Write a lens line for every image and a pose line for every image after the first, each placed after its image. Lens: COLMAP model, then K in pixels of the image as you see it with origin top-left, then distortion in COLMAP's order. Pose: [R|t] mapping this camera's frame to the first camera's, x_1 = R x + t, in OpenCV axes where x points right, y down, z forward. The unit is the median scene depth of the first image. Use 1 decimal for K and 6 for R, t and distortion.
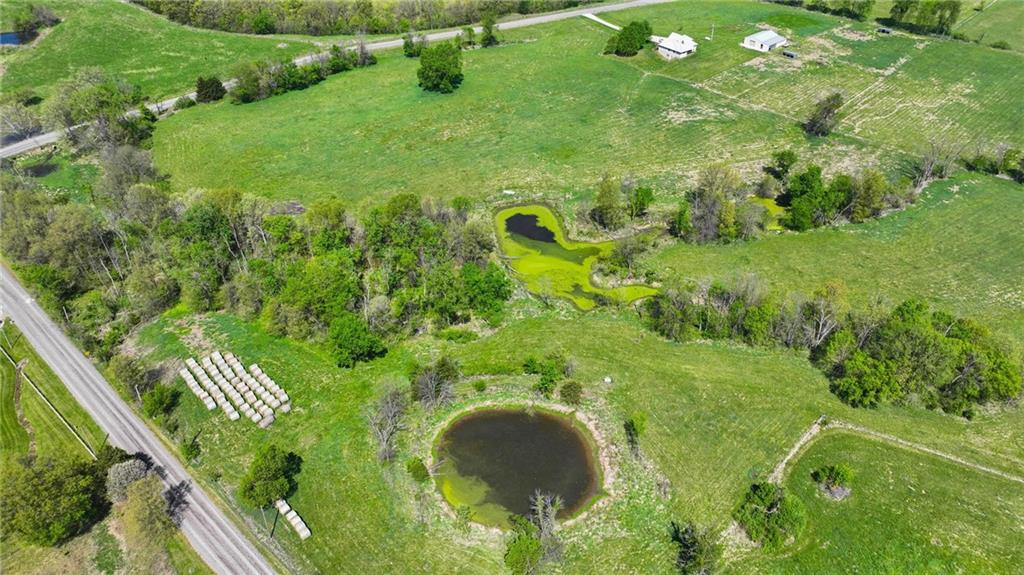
lens RADIAL K [[723.2, 0, 512.0], [0, 723.2, 287.5], [0, 0, 1]] dist [0.005173, 0.008413]
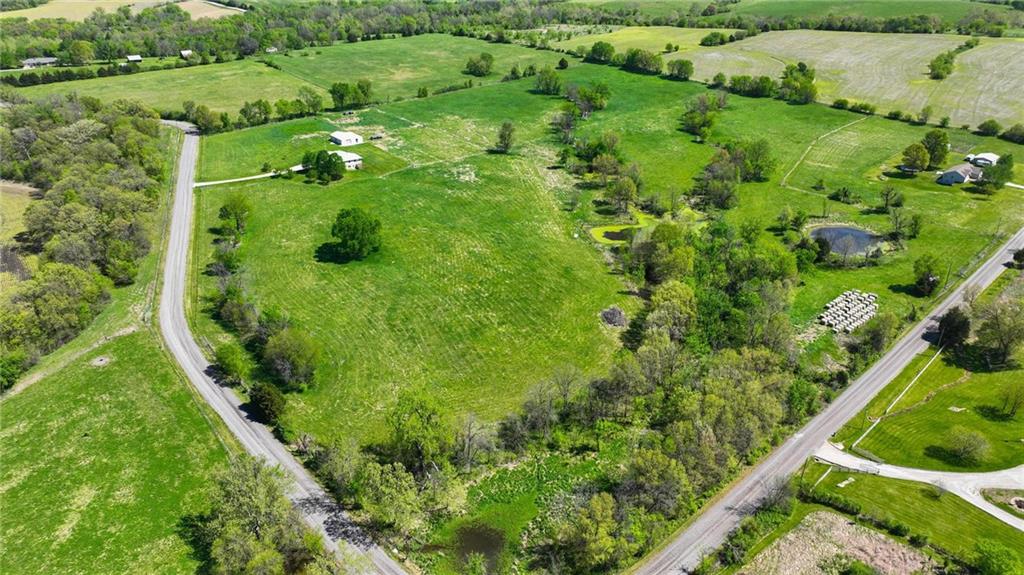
lens RADIAL K [[719.8, 0, 512.0], [0, 719.8, 287.5], [0, 0, 1]] dist [0.012077, 0.004958]
pose [[0.068971, -0.449778, 0.890474, -1.029274], [0.594537, 0.735304, 0.325352, -0.472758], [-0.801105, 0.506979, 0.318124, 0.628798]]
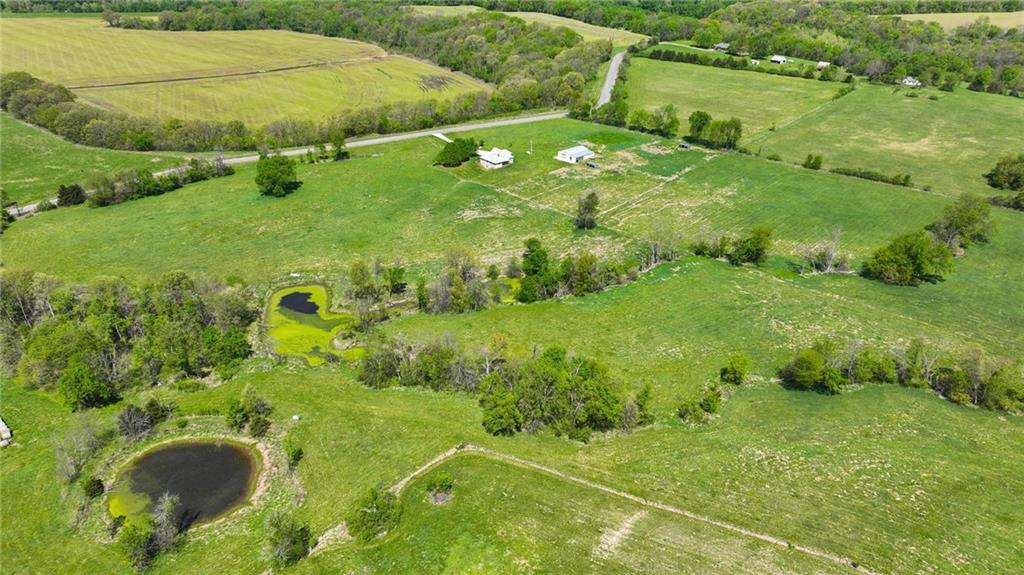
lens RADIAL K [[719.8, 0, 512.0], [0, 719.8, 287.5], [0, 0, 1]] dist [0.012077, 0.004958]
pose [[0.999778, -0.007809, 0.019575, 0.274183], [0.010921, 0.986349, -0.164308, 0.068845], [-0.018025, 0.164485, 0.986215, -0.115569]]
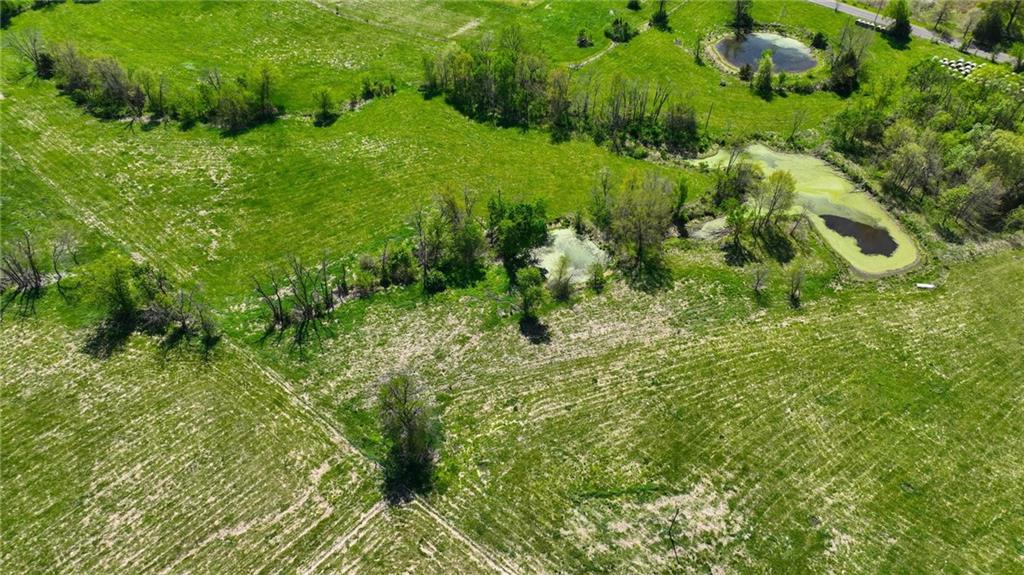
lens RADIAL K [[723.2, 0, 512.0], [0, 723.2, 287.5], [0, 0, 1]] dist [0.005173, 0.008413]
pose [[-0.998510, 0.035359, -0.041559, 0.360708], [-0.035455, 0.158509, 0.986721, -0.687488], [0.041477, 0.986724, -0.157019, 0.942268]]
